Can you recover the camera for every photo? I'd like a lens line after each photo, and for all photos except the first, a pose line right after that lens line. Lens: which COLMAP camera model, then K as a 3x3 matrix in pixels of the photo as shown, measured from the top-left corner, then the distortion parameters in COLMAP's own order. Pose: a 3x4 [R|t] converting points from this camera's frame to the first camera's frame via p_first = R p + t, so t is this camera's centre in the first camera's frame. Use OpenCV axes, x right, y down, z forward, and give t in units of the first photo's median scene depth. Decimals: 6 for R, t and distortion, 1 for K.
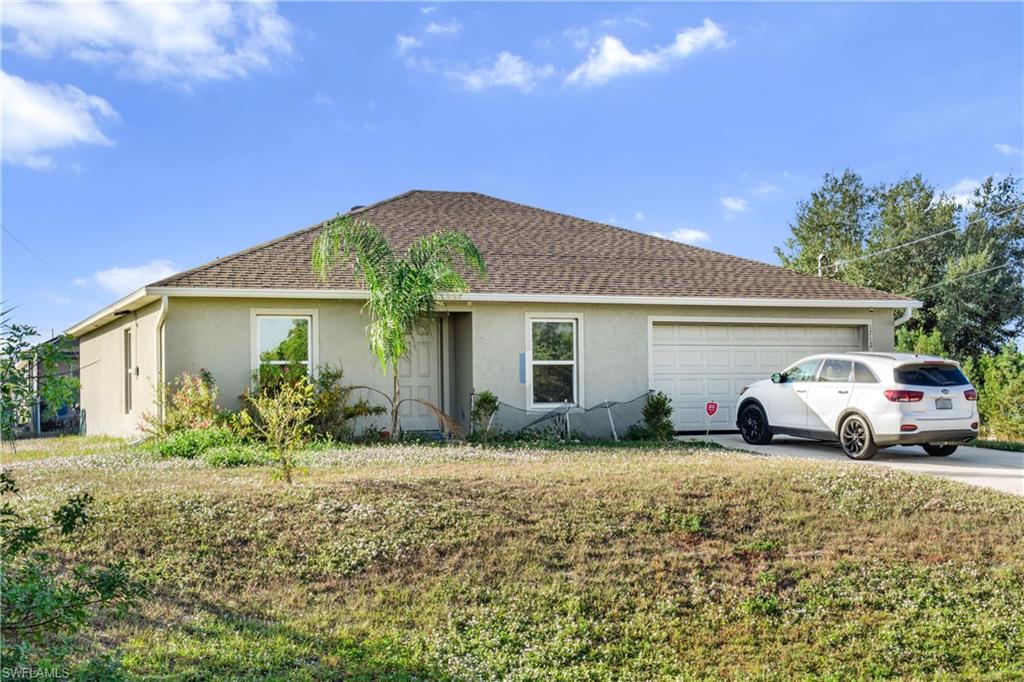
lens RADIAL K [[1336.3, 0, 512.0], [0, 1336.3, 341.0], [0, 0, 1]] dist [-0.008849, -0.011749]
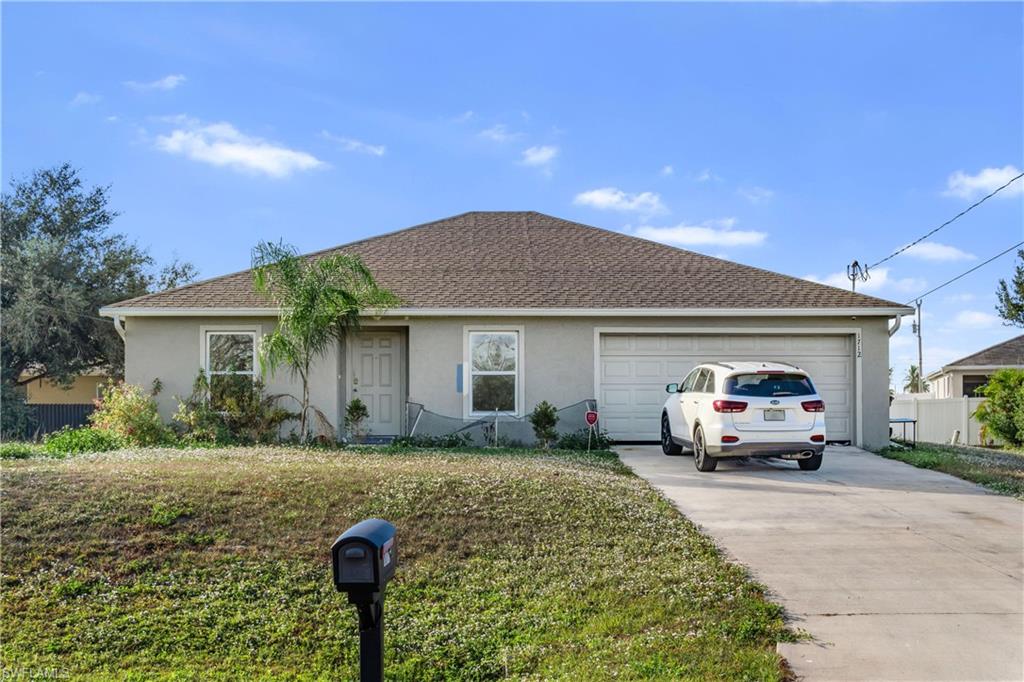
lens RADIAL K [[1336.3, 0, 512.0], [0, 1336.3, 341.0], [0, 0, 1]] dist [-0.008849, -0.011749]
pose [[0.926106, -0.009580, -0.377141, 0.461394], [0.004833, 0.999897, -0.013531, 0.005440], [0.377232, 0.010708, 0.926057, 0.037197]]
